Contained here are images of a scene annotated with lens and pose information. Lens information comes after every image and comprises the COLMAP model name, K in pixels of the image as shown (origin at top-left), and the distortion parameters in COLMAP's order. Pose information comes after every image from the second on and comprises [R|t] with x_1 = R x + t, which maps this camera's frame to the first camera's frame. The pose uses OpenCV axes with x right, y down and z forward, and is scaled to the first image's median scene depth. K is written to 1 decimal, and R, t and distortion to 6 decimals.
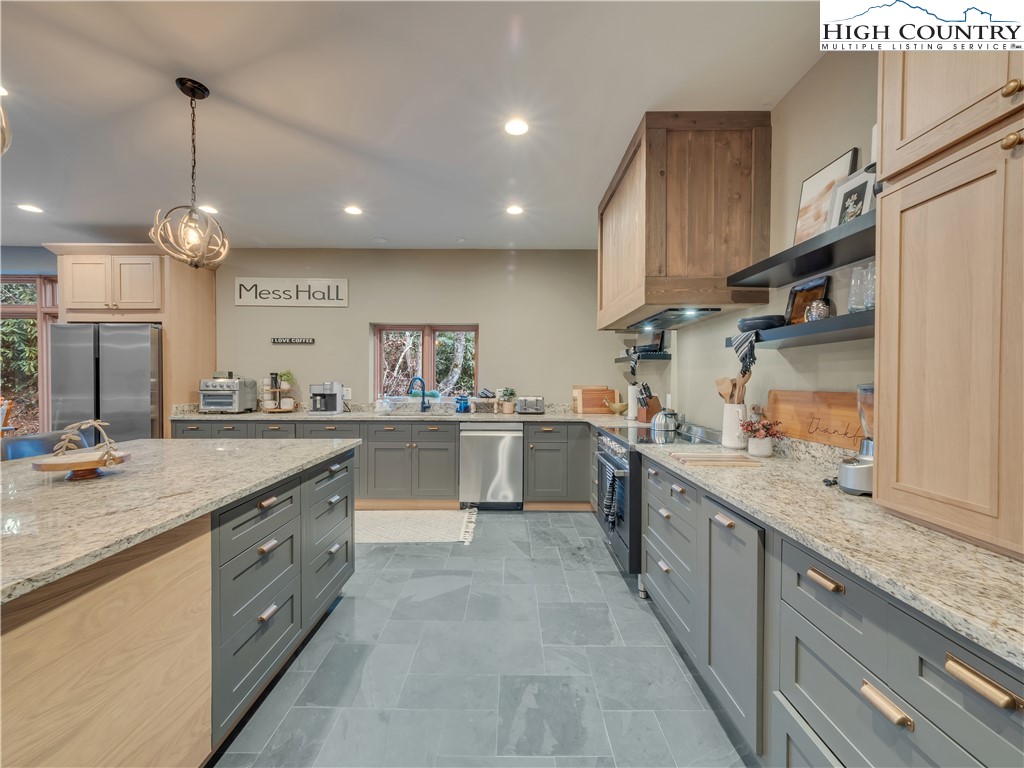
lens RADIAL K [[424.0, 0, 507.4], [0, 424.0, 383.1], [0, 0, 1]] dist [0.002764, -0.000865]
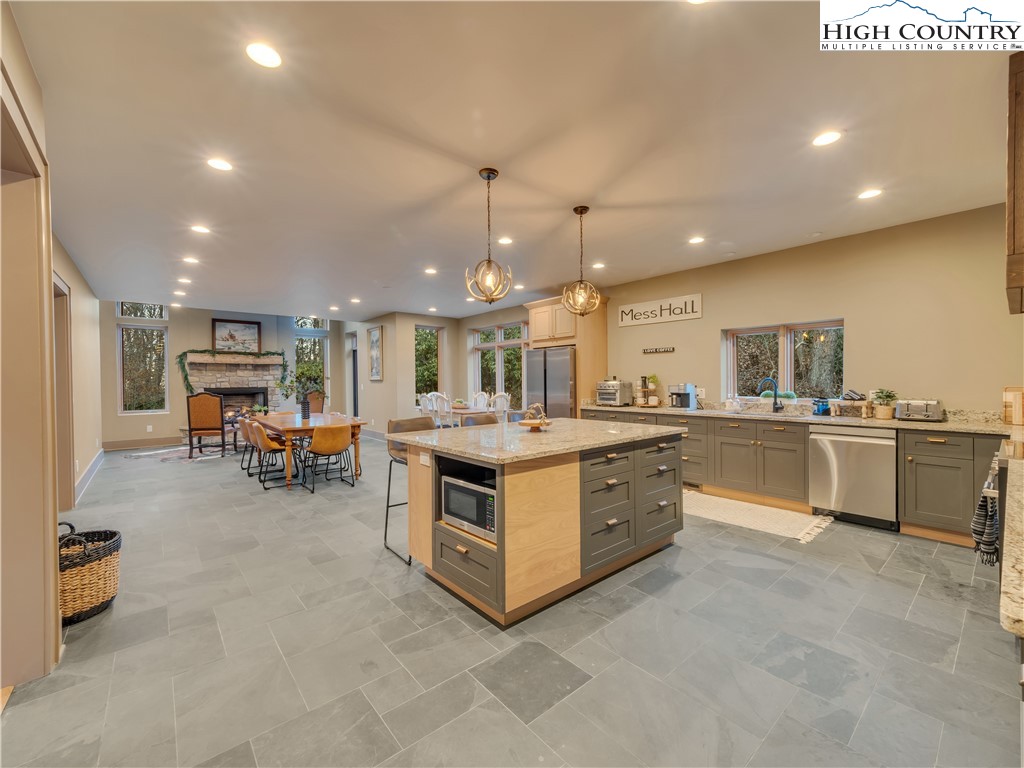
lens RADIAL K [[424.0, 0, 509.2], [0, 424.0, 384.2], [0, 0, 1]] dist [0.002764, -0.000865]
pose [[0.647708, -0.001936, -0.761887, 0.180504], [0.002224, 0.999997, -0.000651, -0.000459], [0.761886, -0.001273, 0.647710, -0.156693]]
